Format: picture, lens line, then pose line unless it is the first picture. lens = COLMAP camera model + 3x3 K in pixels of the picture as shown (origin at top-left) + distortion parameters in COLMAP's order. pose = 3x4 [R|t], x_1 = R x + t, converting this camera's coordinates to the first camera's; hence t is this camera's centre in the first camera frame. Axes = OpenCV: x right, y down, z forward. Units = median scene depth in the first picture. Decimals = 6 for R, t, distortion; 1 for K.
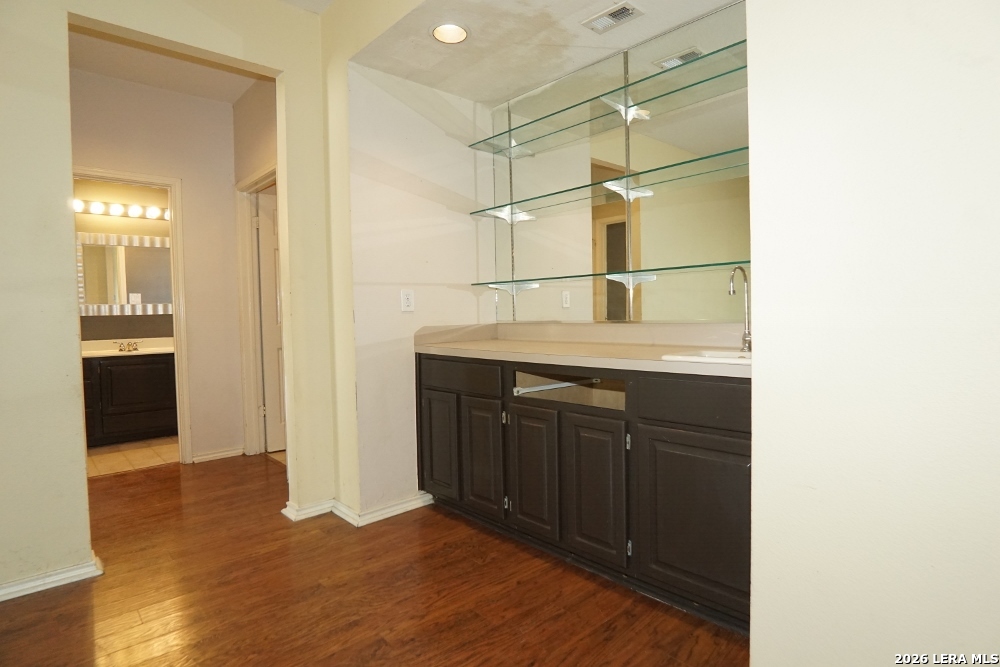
lens RADIAL K [[539.1, 0, 500.0], [0, 539.1, 333.5], [0, 0, 1]] dist [-0.039903, 0.000063]
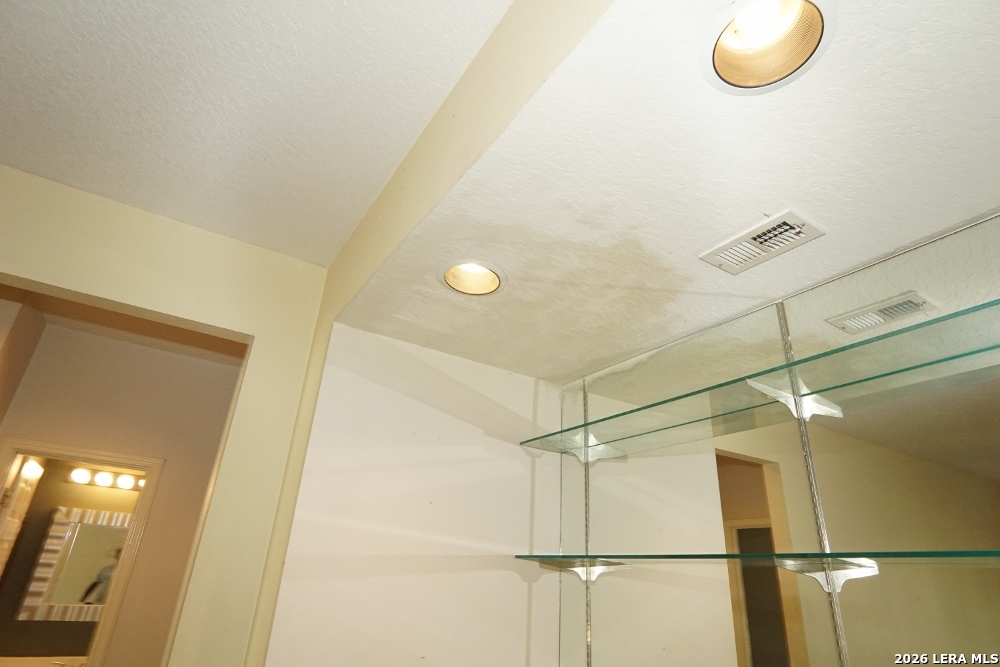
lens RADIAL K [[550.3, 0, 500.0], [0, 550.3, 333.5], [0, 0, 1]] dist [-0.001638, -0.000183]
pose [[0.983312, -0.005121, -0.181853, 0.044969], [-0.077197, 0.893403, -0.442575, -0.204328], [0.164734, 0.449227, 0.878099, 0.423834]]
